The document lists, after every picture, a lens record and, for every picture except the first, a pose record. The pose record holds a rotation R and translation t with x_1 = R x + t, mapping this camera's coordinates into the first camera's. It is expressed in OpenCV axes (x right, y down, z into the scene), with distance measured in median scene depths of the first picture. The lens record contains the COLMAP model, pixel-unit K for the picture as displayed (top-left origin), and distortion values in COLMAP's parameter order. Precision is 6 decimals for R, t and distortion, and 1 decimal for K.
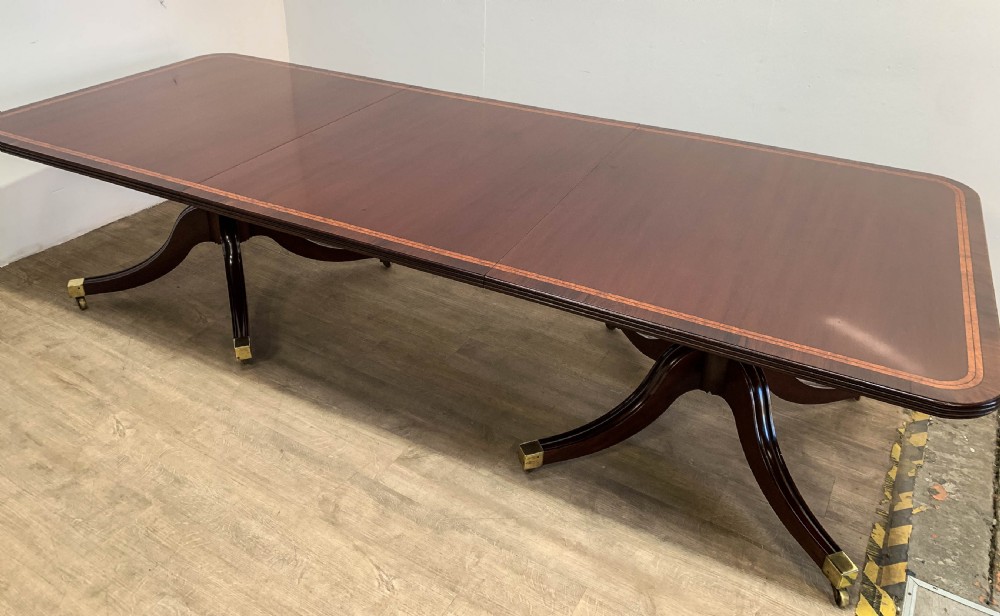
lens RADIAL K [[748.9, 0, 493.9], [0, 748.9, 256.7], [0, 0, 1]] dist [0.000088, -0.008942]
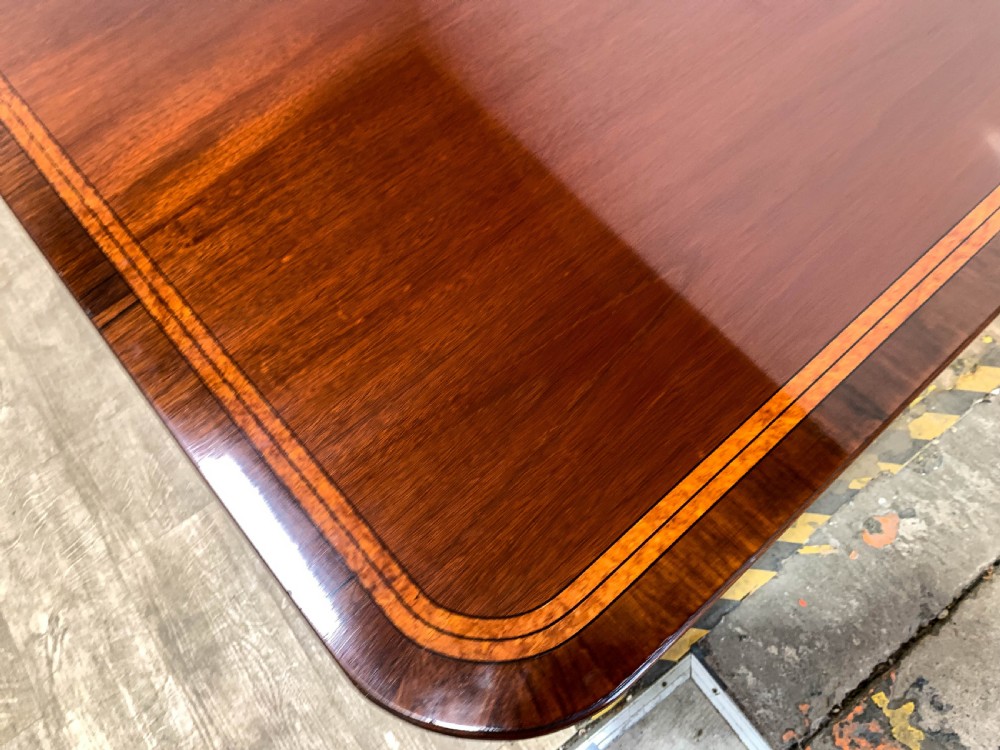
lens RADIAL K [[770.3, 0, 496.1], [0, 770.3, 361.3], [0, 0, 1]] dist [0.005957, -0.003337]
pose [[0.925131, 0.289189, -0.245972, 0.374892], [-0.108019, 0.821621, 0.559706, -0.073830], [0.363957, -0.491232, 0.791345, 0.430536]]
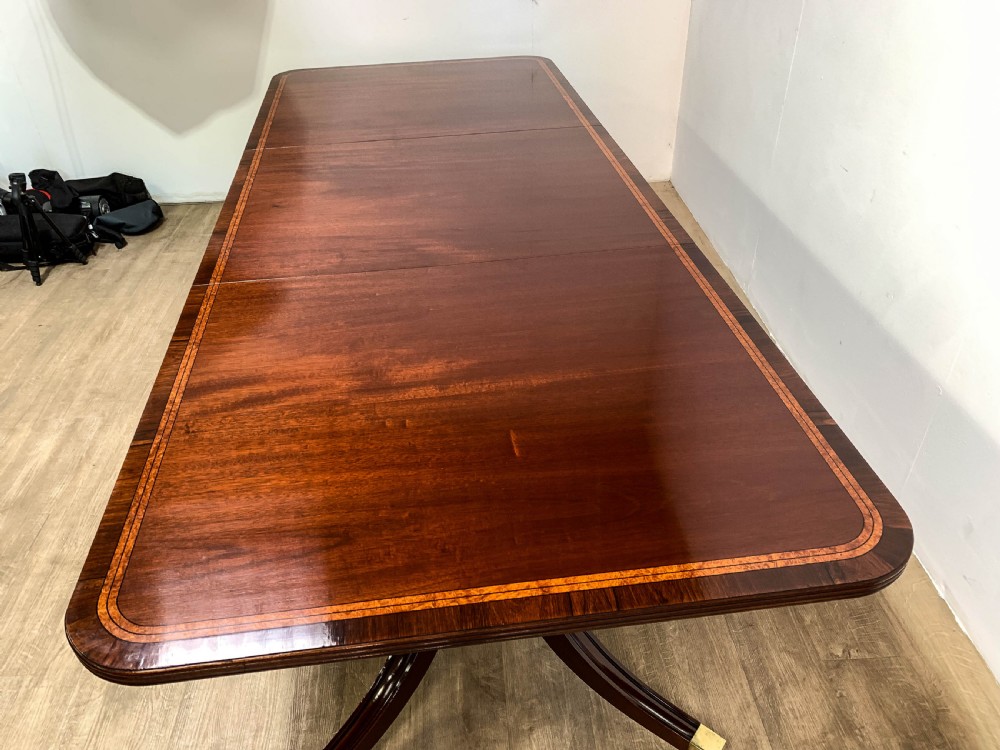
lens RADIAL K [[770.3, 0, 492.9], [0, 770.3, 376.2], [0, 0, 1]] dist [0.005957, -0.003337]
pose [[0.563848, 0.456070, -0.688532, 0.686378], [-0.358770, 0.886185, 0.293190, -0.223912], [0.743881, 0.081710, 0.663298, 0.410805]]
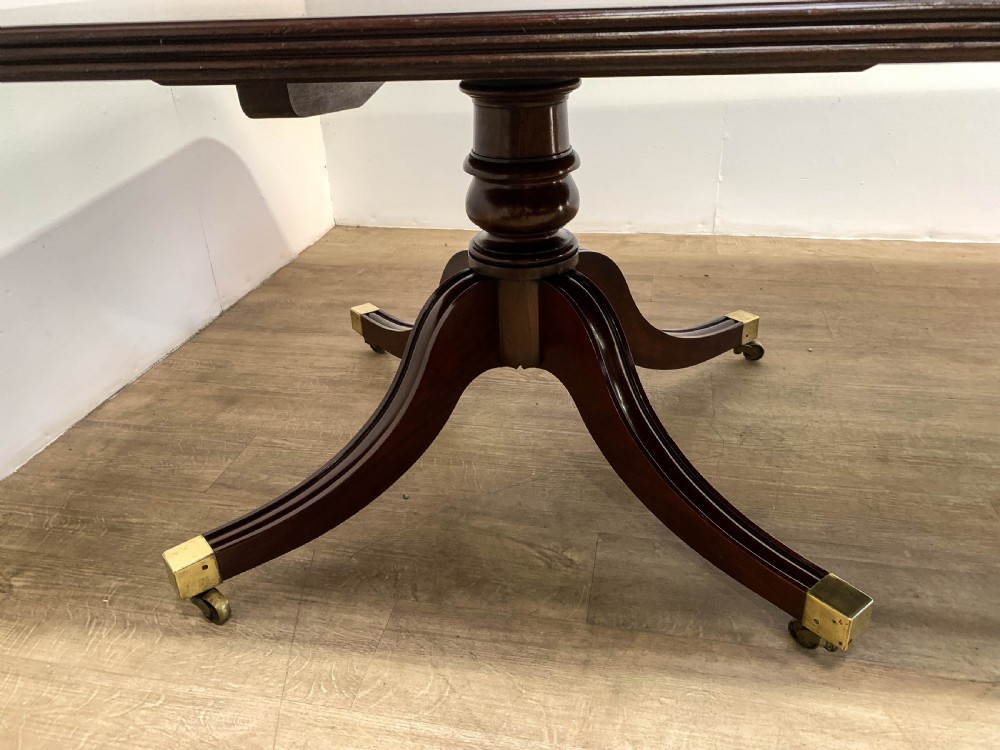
lens RADIAL K [[770.3, 0, 483.1], [0, 770.3, 368.3], [0, 0, 1]] dist [0.005957, -0.003337]
pose [[0.946225, -0.201604, 0.253011, -0.571249], [0.208267, 0.978072, 0.000457, -0.024869], [-0.247555, 0.052261, 0.967463, 0.693896]]
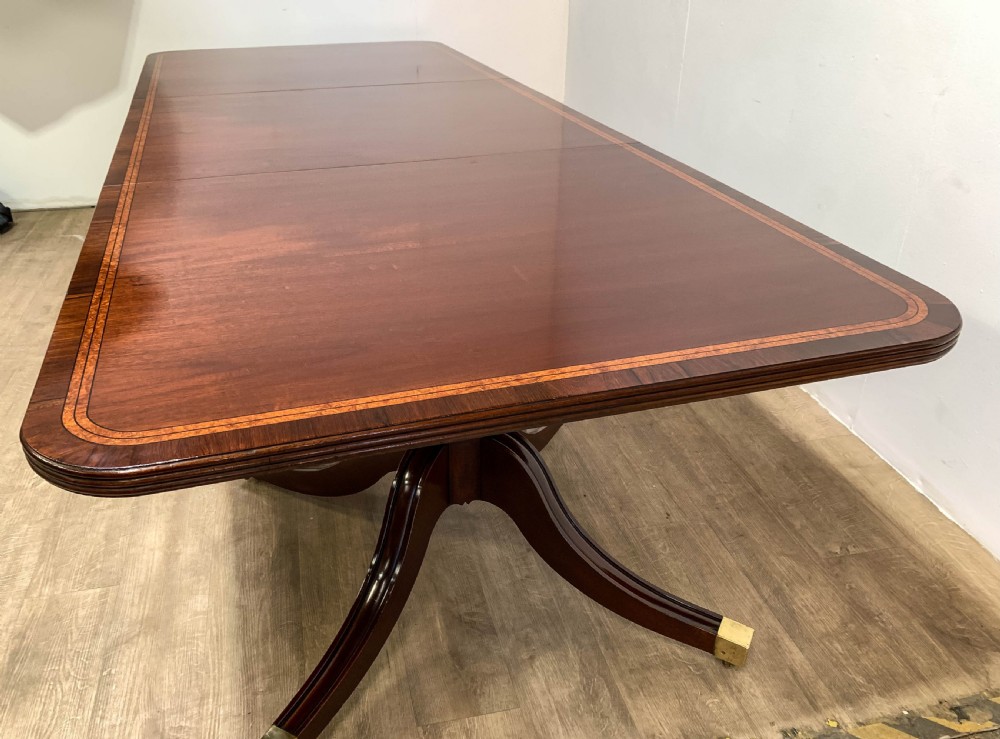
lens RADIAL K [[807.9, 0, 465.2], [0, 807.9, 350.7], [0, 0, 1]] dist [0.000619, 0.003972]
pose [[0.688393, 0.324573, -0.648666, 0.668120], [-0.330777, 0.936366, 0.117494, -0.035618], [0.645525, 0.133682, 0.751949, 0.385156]]
